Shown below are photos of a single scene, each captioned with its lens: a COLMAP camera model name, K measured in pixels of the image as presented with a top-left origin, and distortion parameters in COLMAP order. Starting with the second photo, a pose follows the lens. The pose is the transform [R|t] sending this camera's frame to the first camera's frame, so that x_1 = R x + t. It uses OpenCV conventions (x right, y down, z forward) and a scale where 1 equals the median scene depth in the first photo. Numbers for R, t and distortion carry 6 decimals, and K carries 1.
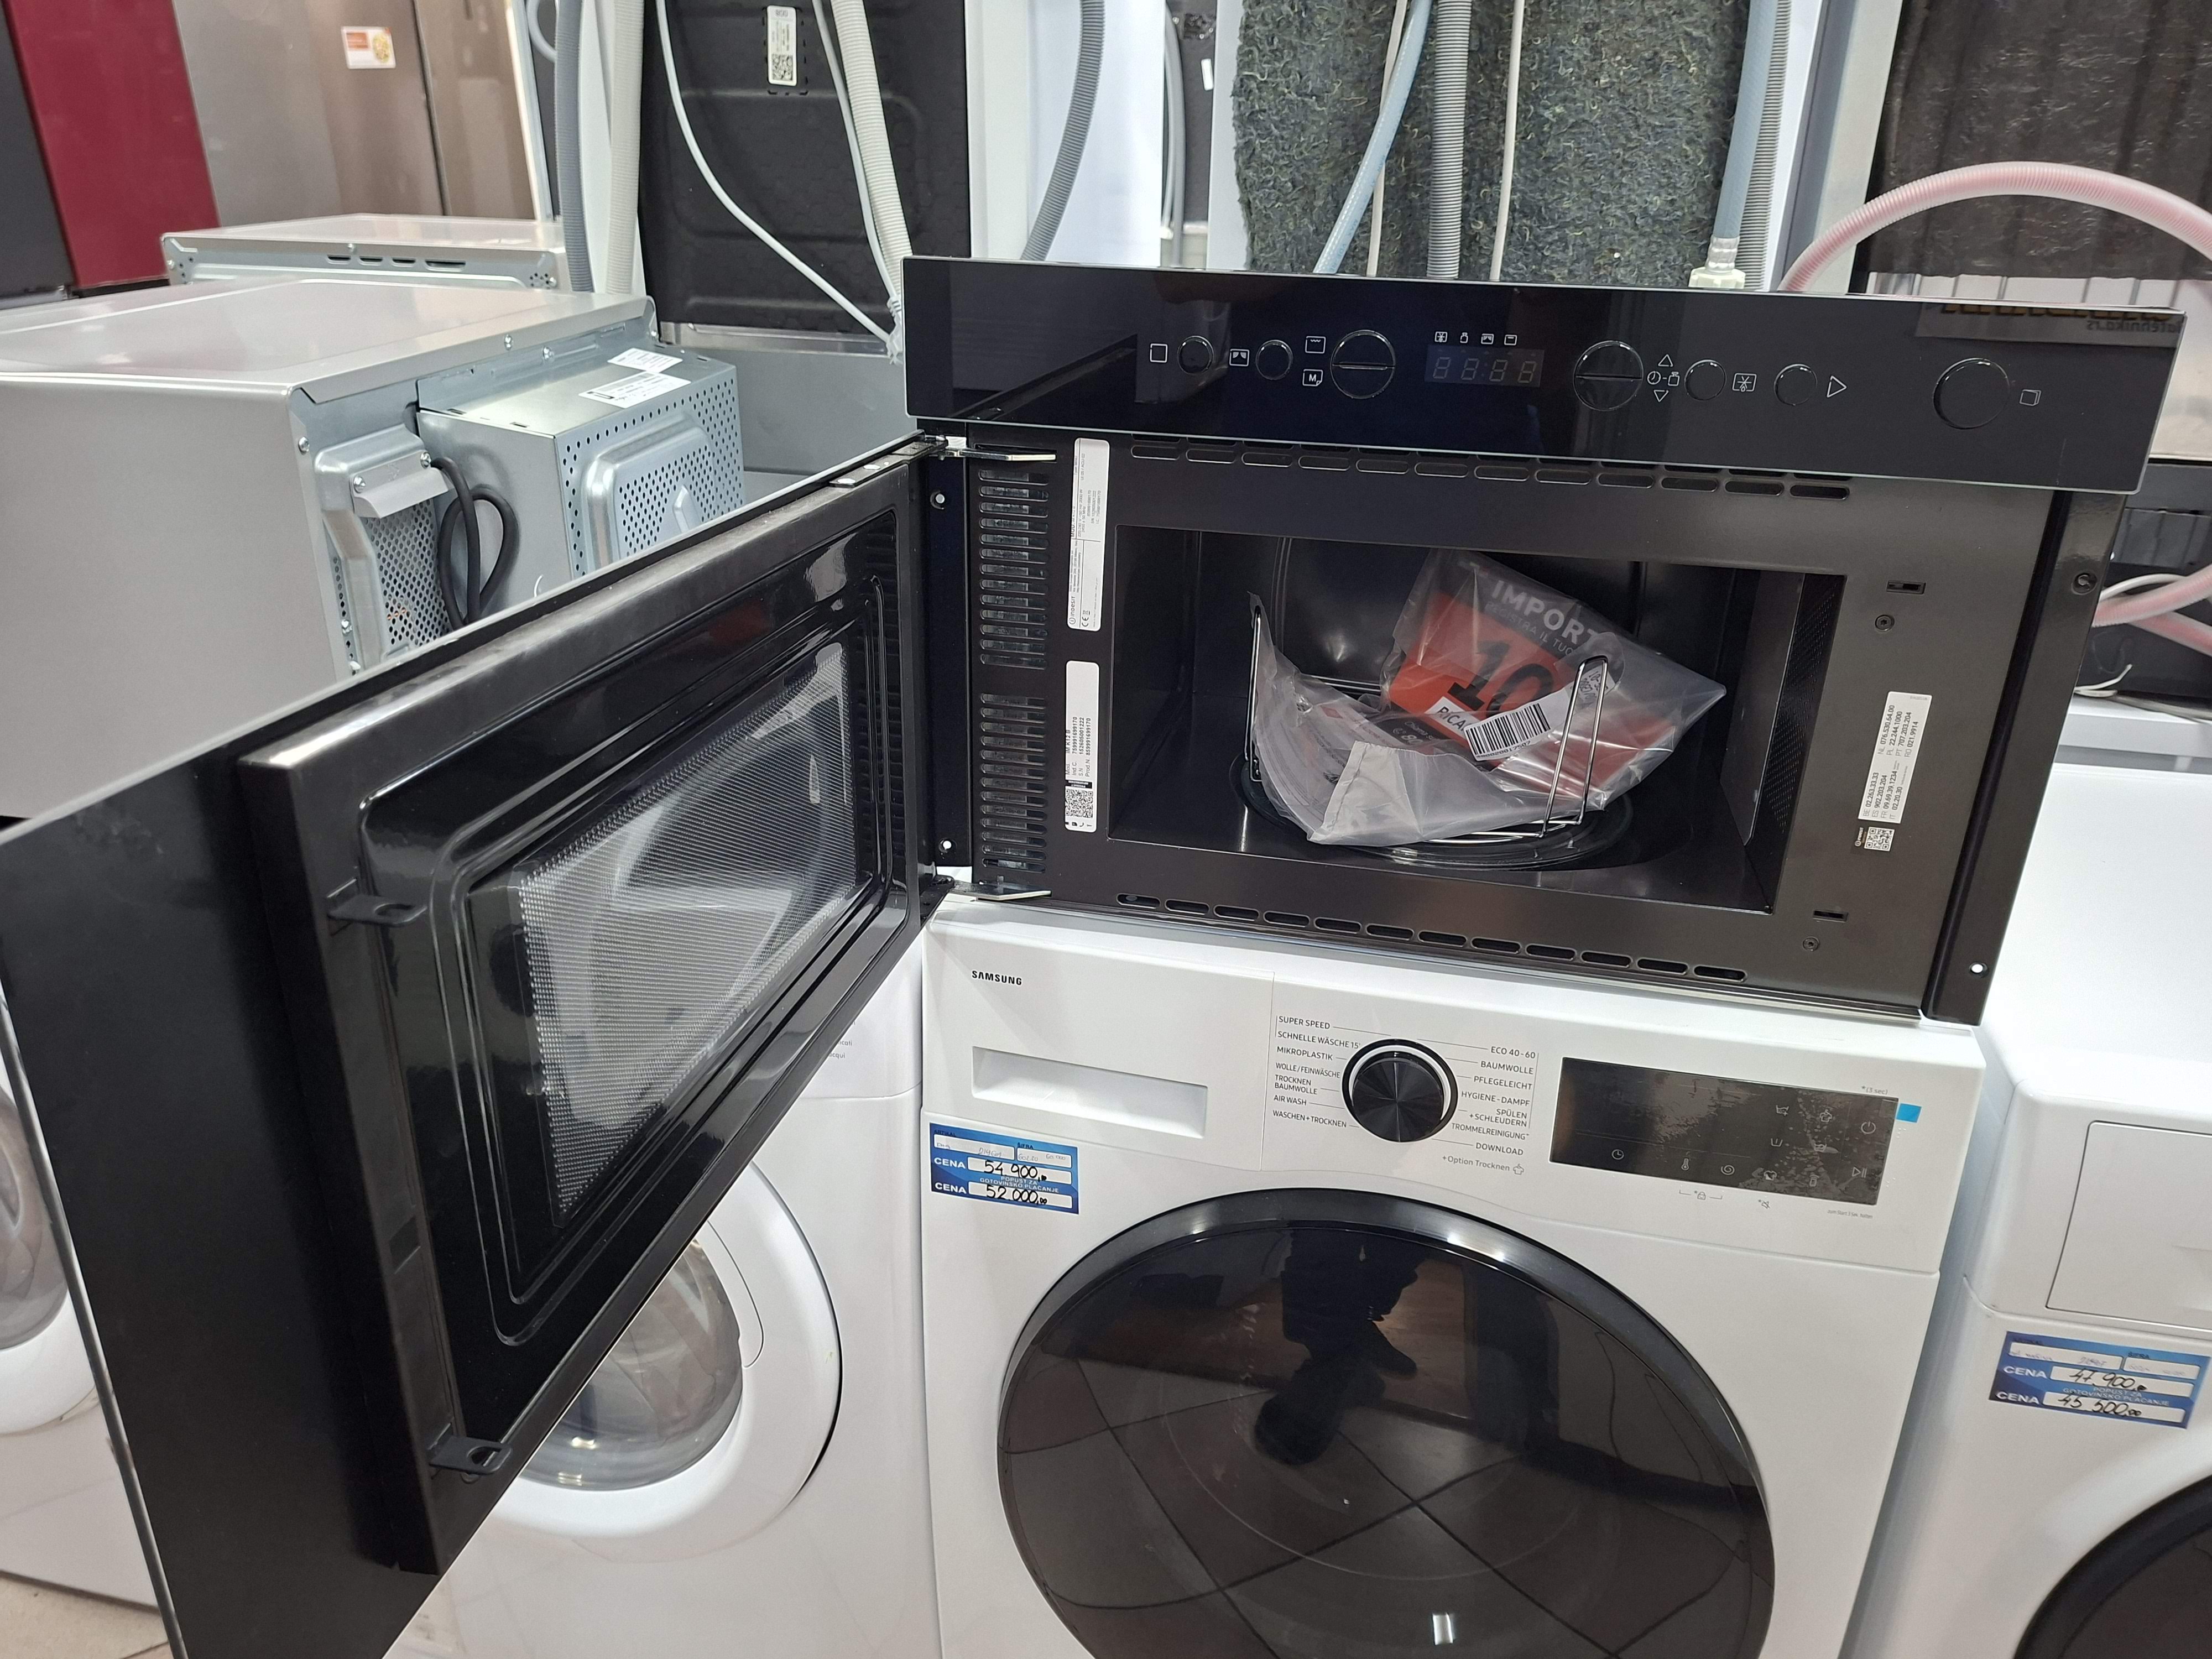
lens RADIAL K [[1559.2, 0, 1067.1], [0, 1559.2, 826.6], [0, 0, 1]] dist [-0.007602, -0.006750]
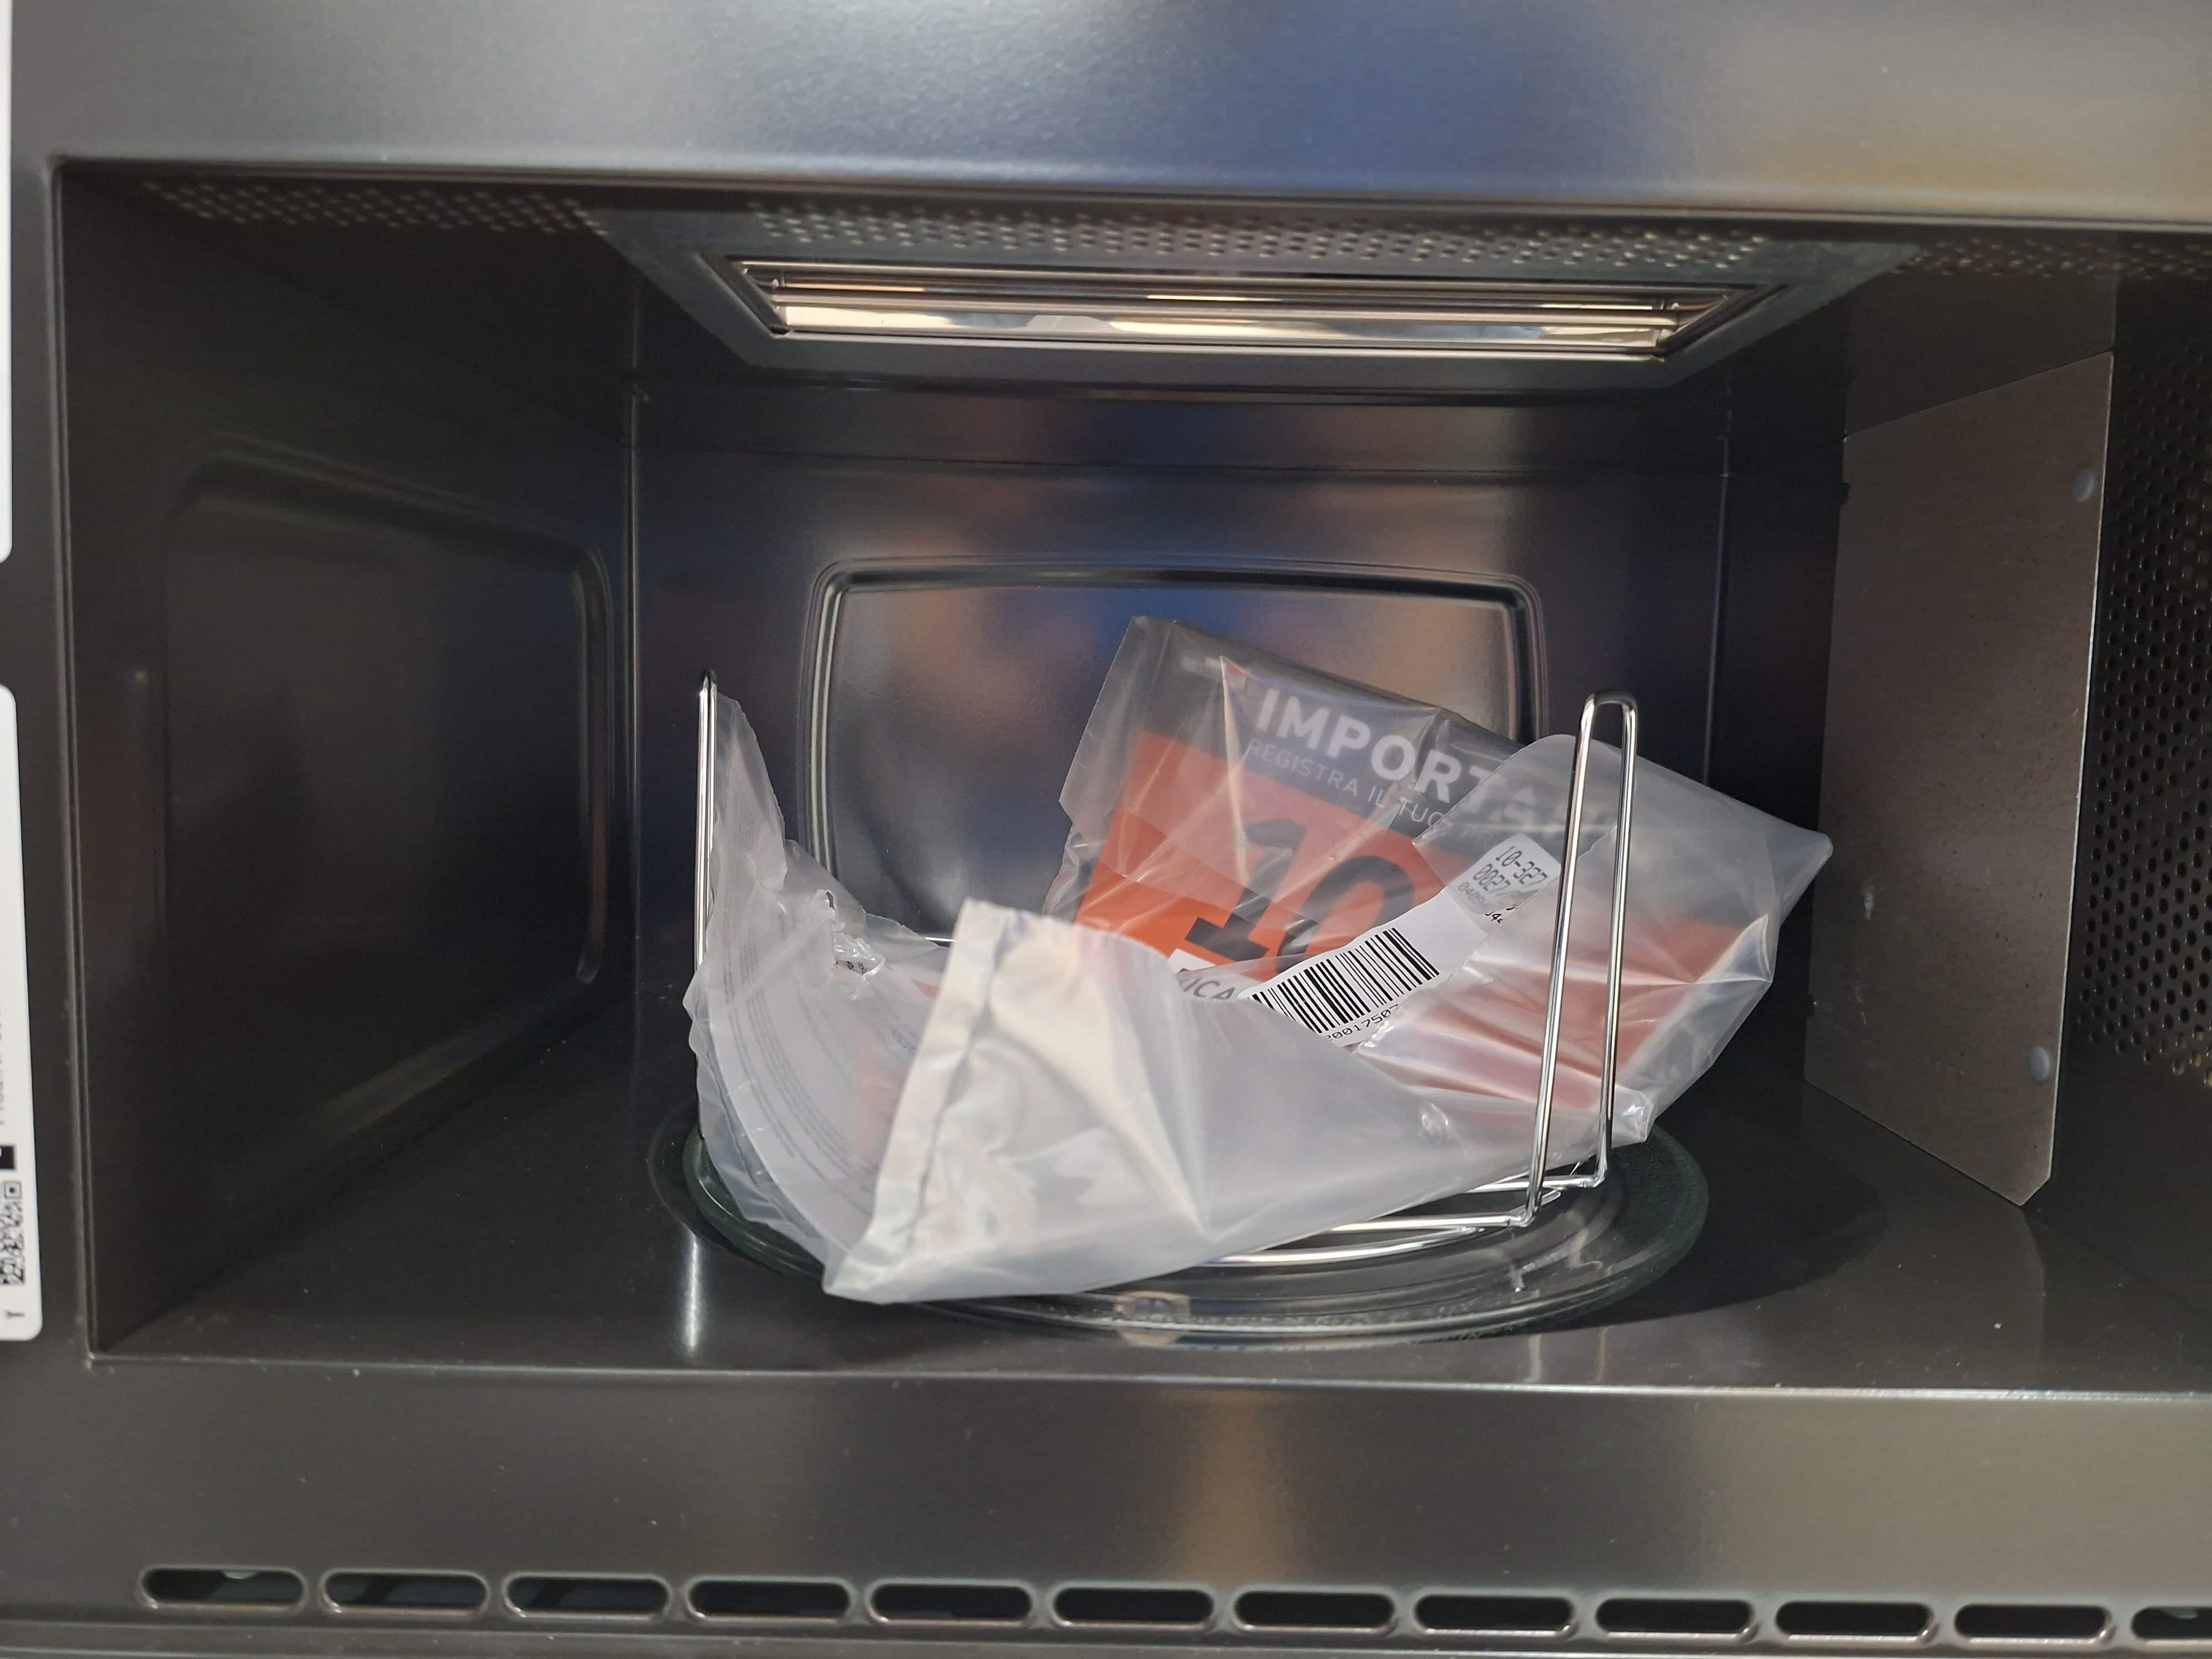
lens RADIAL K [[1483.4, 0, 1106.0], [0, 1483.4, 829.5], [0, 0, 1]] dist [0.006339, 0.000784]
pose [[0.968775, -0.013546, 0.247570, 0.128180], [0.088079, 0.952180, -0.292567, 0.010809], [-0.231768, 0.305237, 0.923641, 0.665127]]
